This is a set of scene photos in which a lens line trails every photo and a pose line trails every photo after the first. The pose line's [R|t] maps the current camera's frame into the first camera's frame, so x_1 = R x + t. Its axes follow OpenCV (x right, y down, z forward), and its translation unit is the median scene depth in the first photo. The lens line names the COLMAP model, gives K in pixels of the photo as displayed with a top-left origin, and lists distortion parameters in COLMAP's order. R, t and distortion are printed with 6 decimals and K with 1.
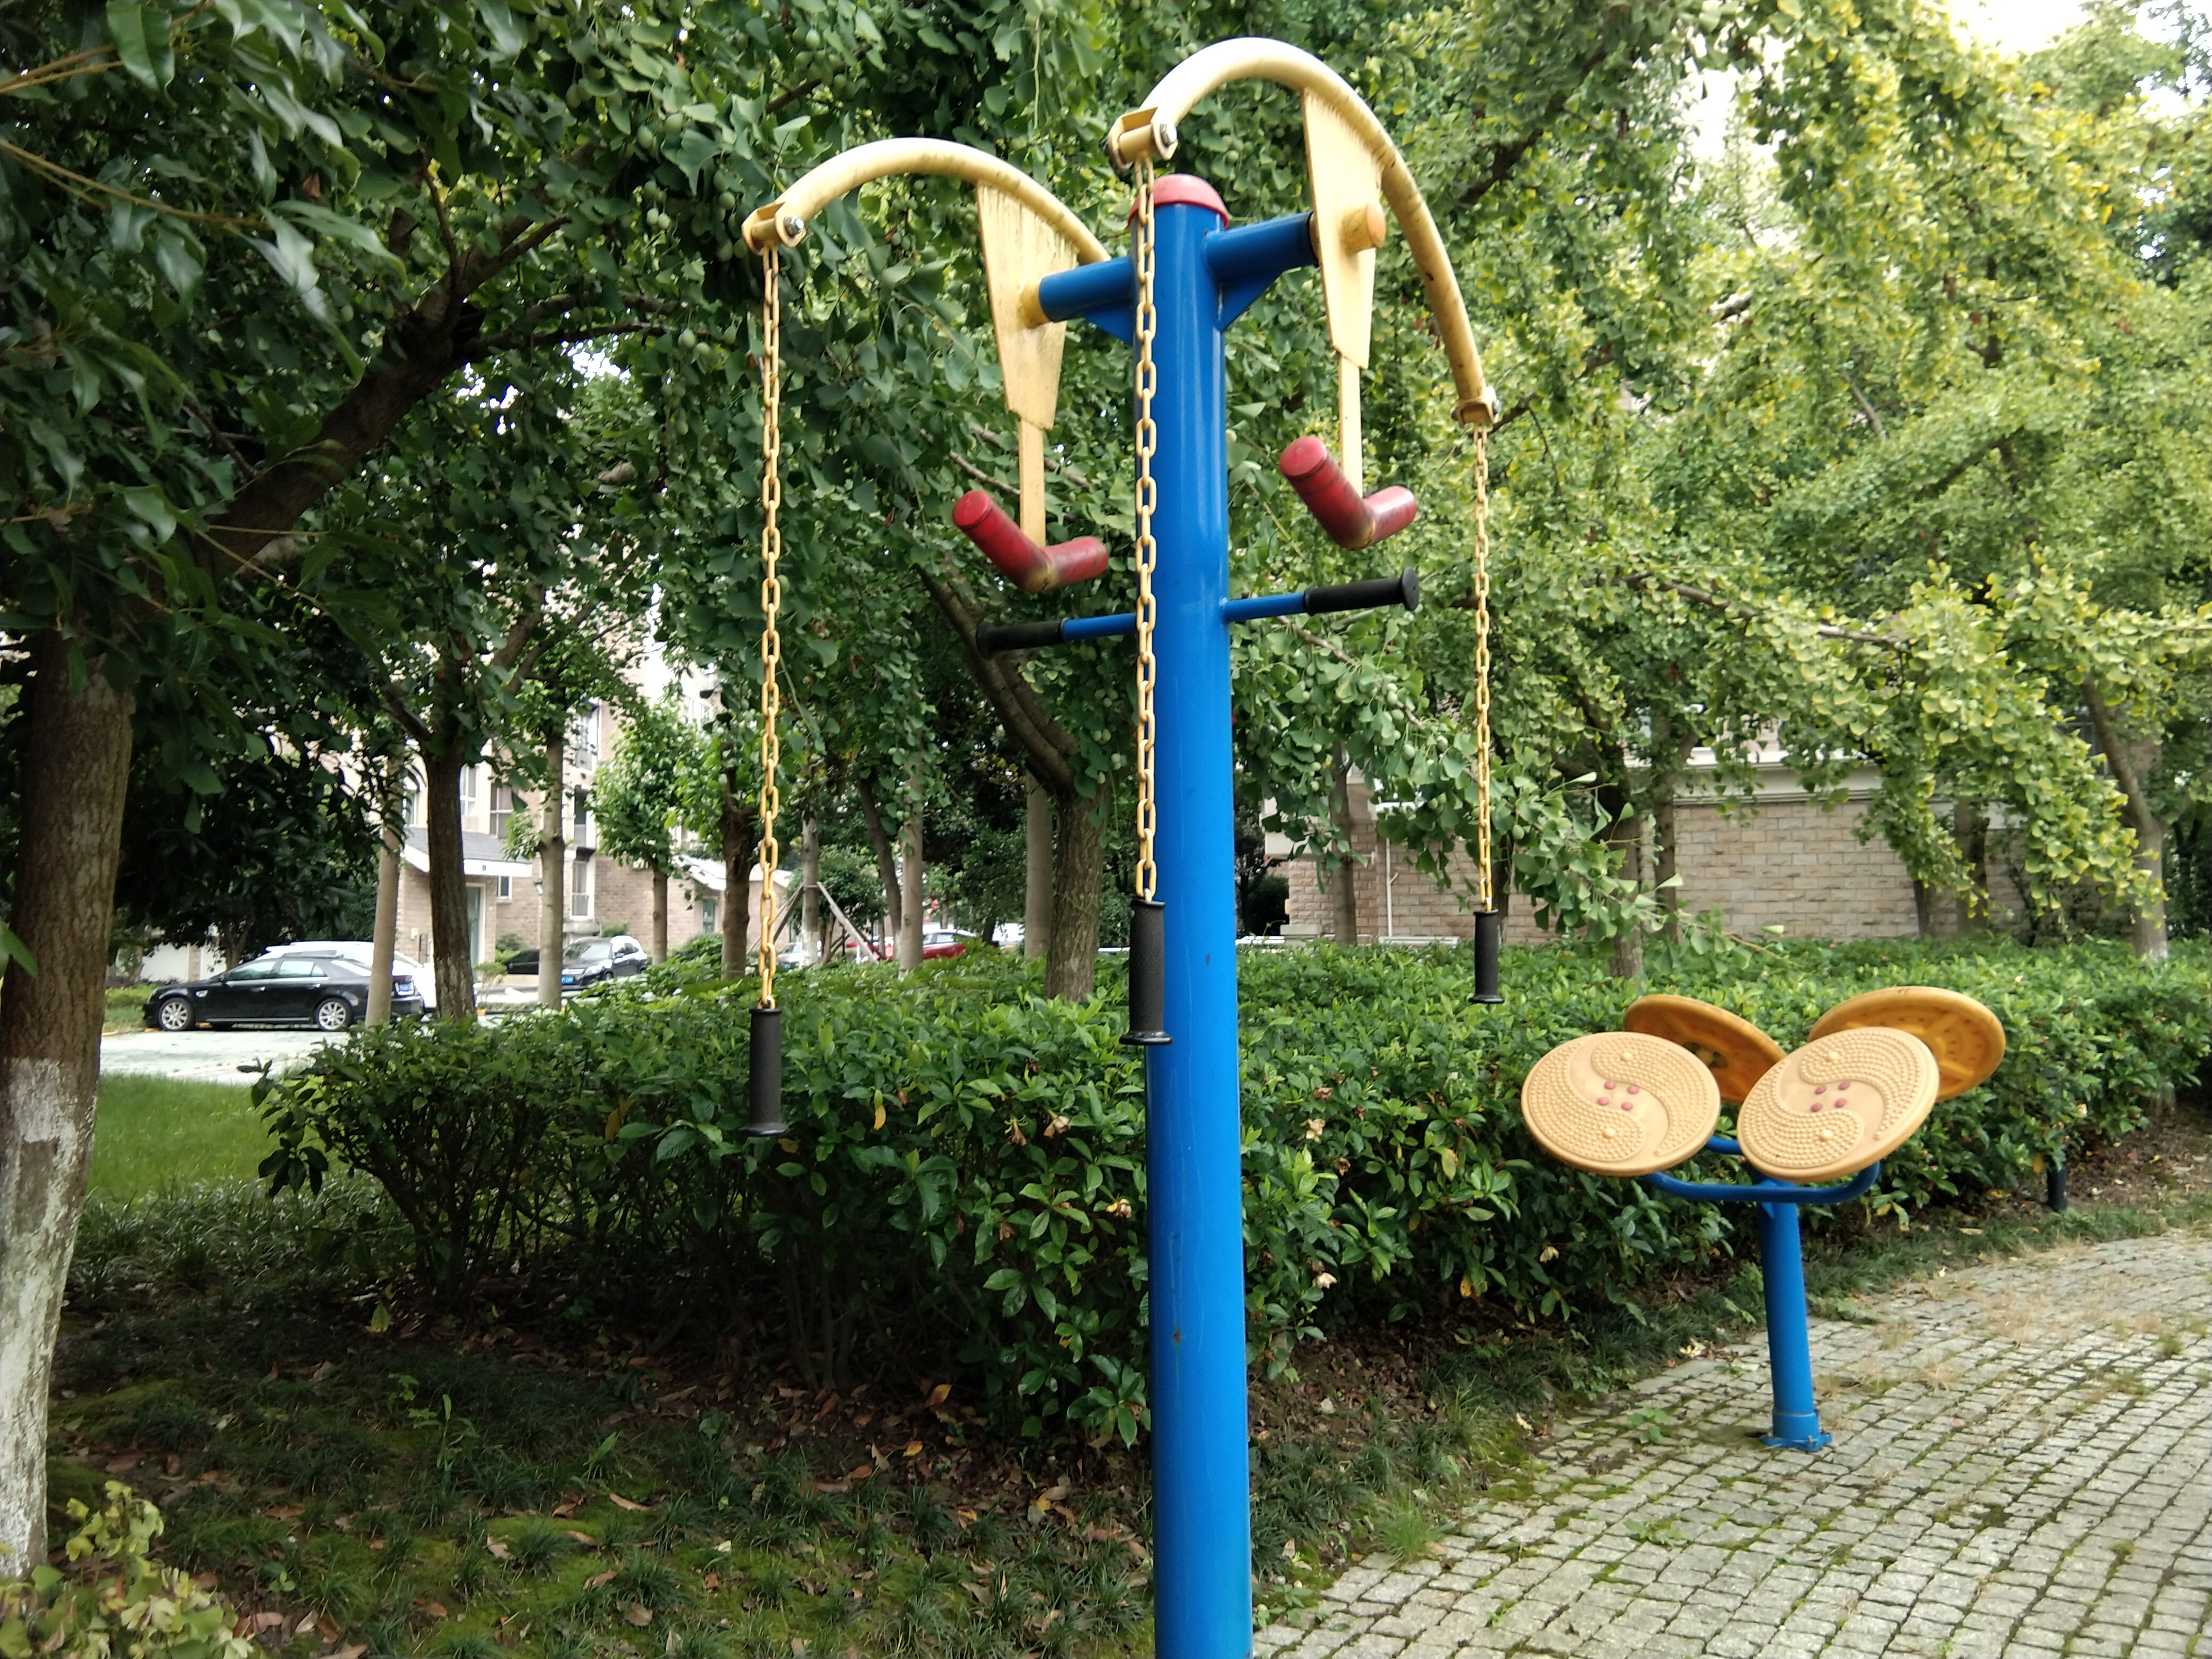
lens RADIAL K [[1752.3, 0, 1104.7], [0, 1752.3, 800.8], [0, 0, 1]] dist [0.094967, -0.149701]
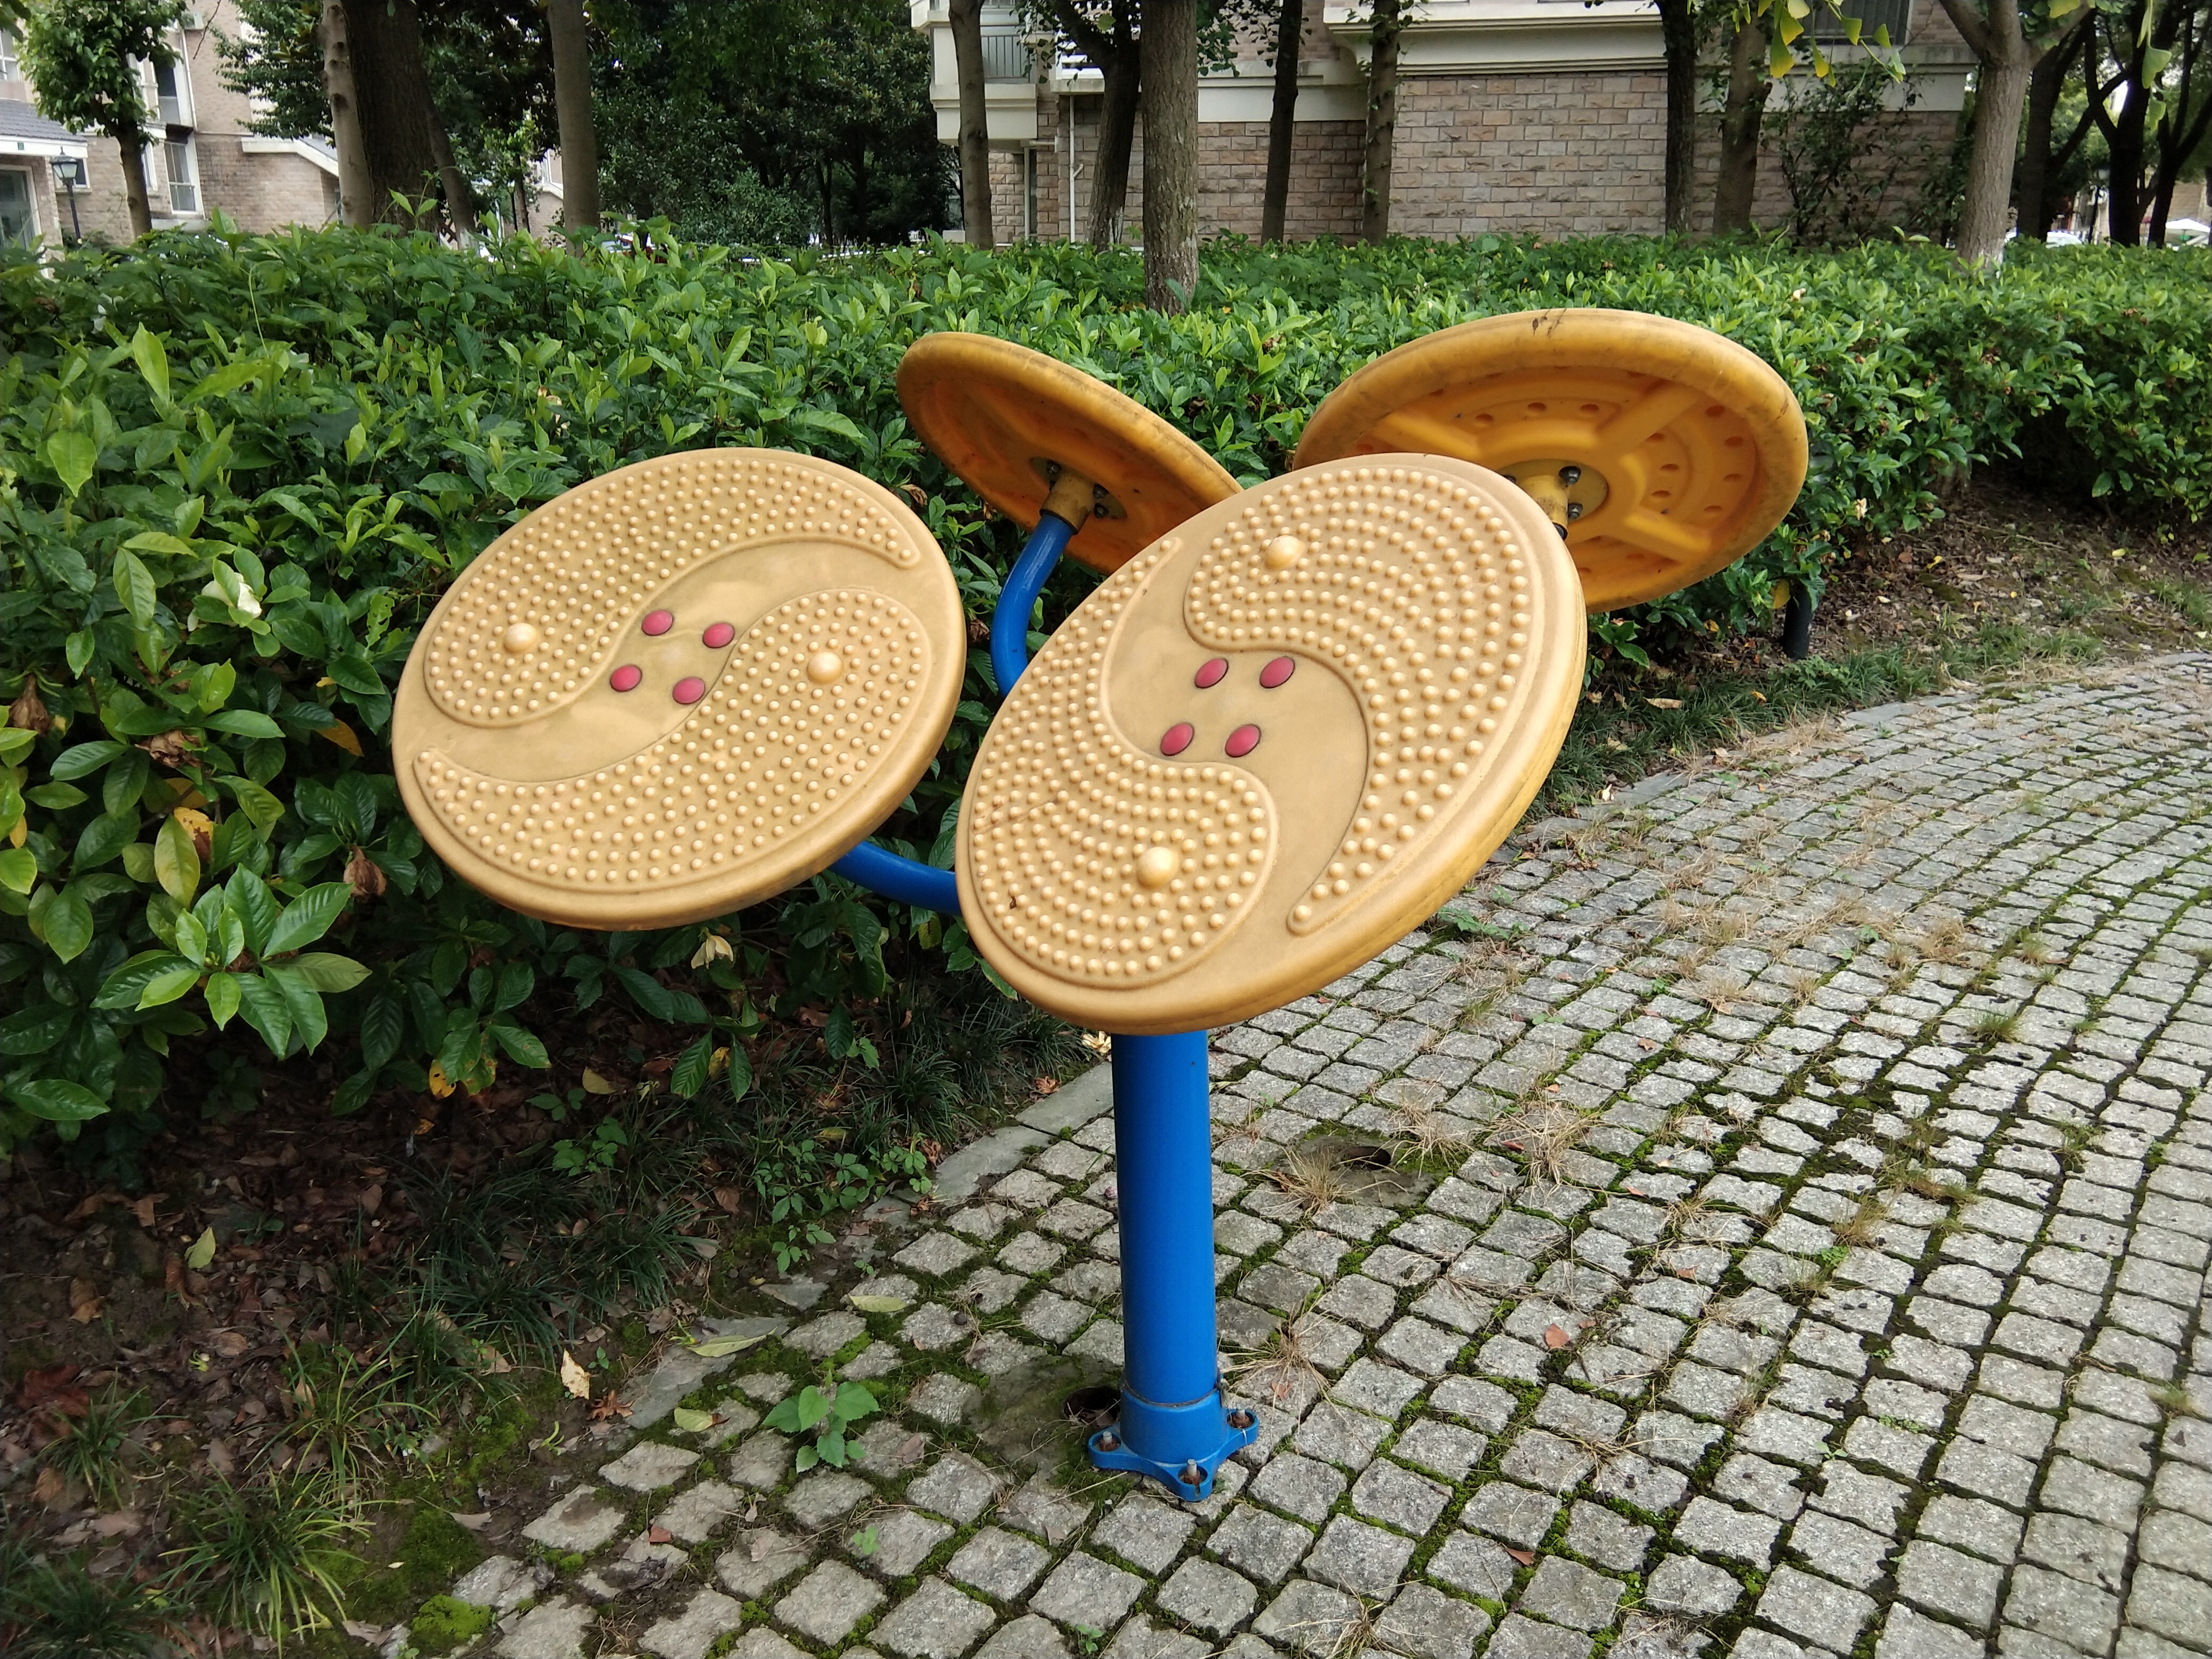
lens RADIAL K [[1752.3, 0, 1104.7], [0, 1752.3, 800.8], [0, 0, 1]] dist [0.094967, -0.149701]
pose [[0.991365, -0.028969, 0.127889, 0.200313], [-0.020293, 0.929647, 0.367891, 0.043805], [-0.129549, -0.367310, 0.921032, 0.417452]]
